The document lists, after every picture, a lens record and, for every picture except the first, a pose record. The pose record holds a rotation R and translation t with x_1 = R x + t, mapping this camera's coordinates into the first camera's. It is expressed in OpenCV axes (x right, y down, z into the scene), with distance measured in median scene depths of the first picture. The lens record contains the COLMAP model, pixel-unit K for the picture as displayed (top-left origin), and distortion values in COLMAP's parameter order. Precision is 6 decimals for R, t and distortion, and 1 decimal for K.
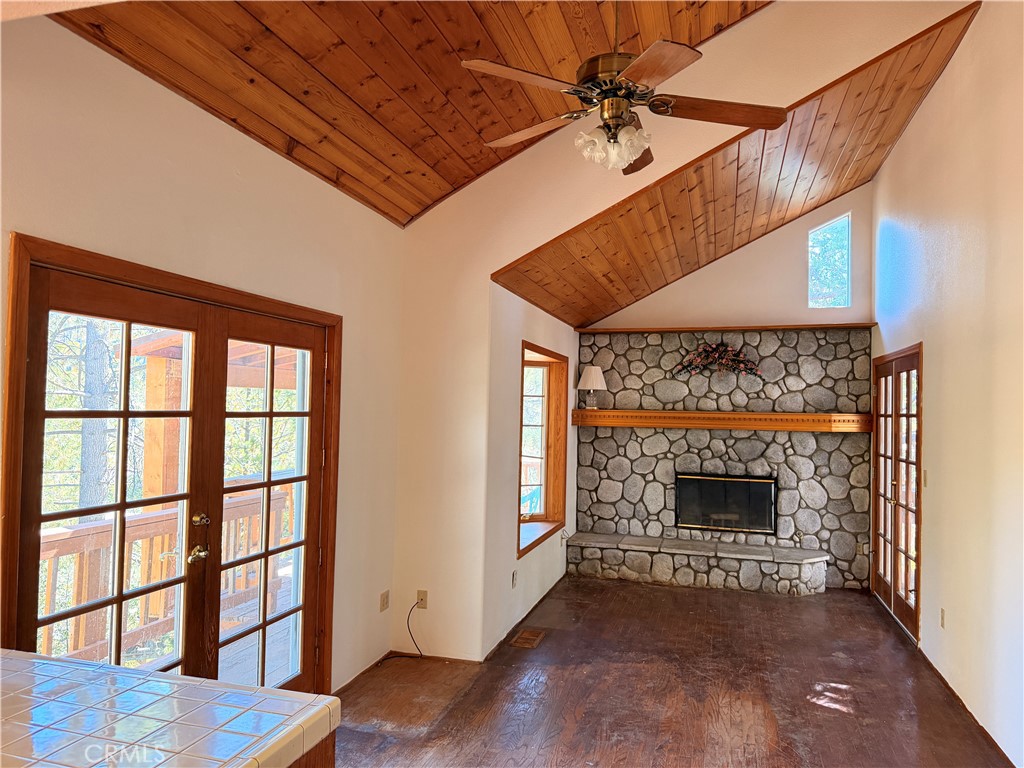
lens RADIAL K [[713.4, 0, 511.1], [0, 713.4, 391.2], [0, 0, 1]] dist [0.064033, -0.002932]
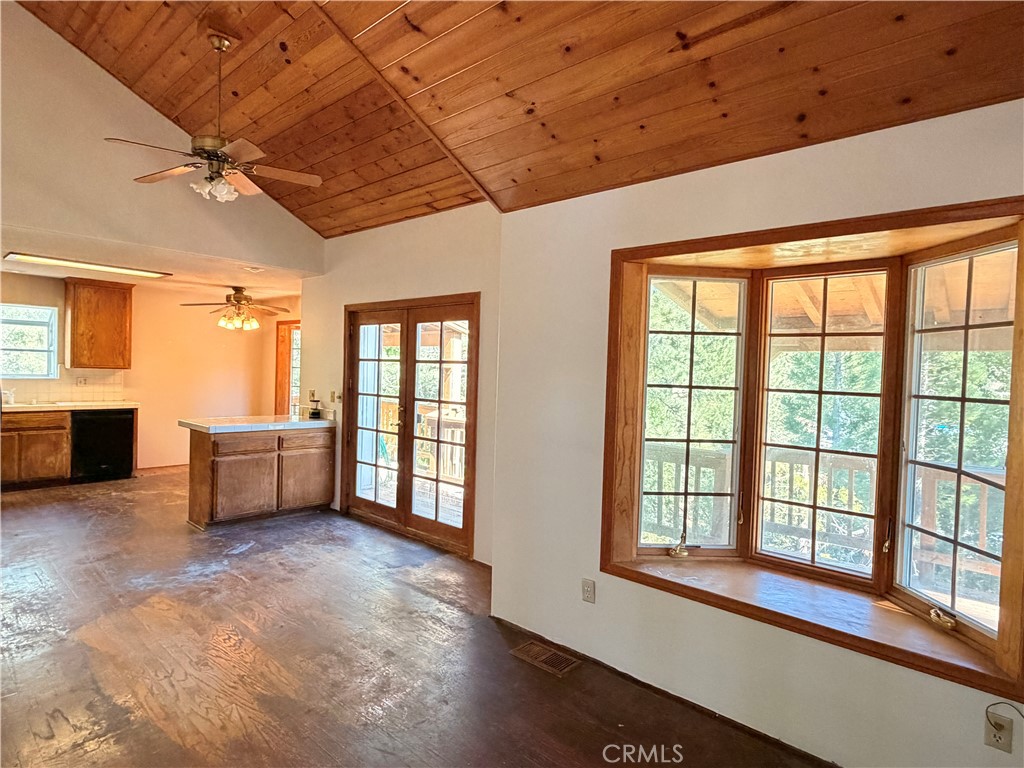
lens RADIAL K [[560.5, 0, 516.5], [0, 560.5, 383.0], [0, 0, 1]] dist [0.000109, -0.000219]
pose [[-0.424953, -0.014650, -0.905097, 0.407325], [-0.020338, 0.999771, -0.006634, 0.044964], [0.904987, 0.015589, -0.425153, 0.871529]]
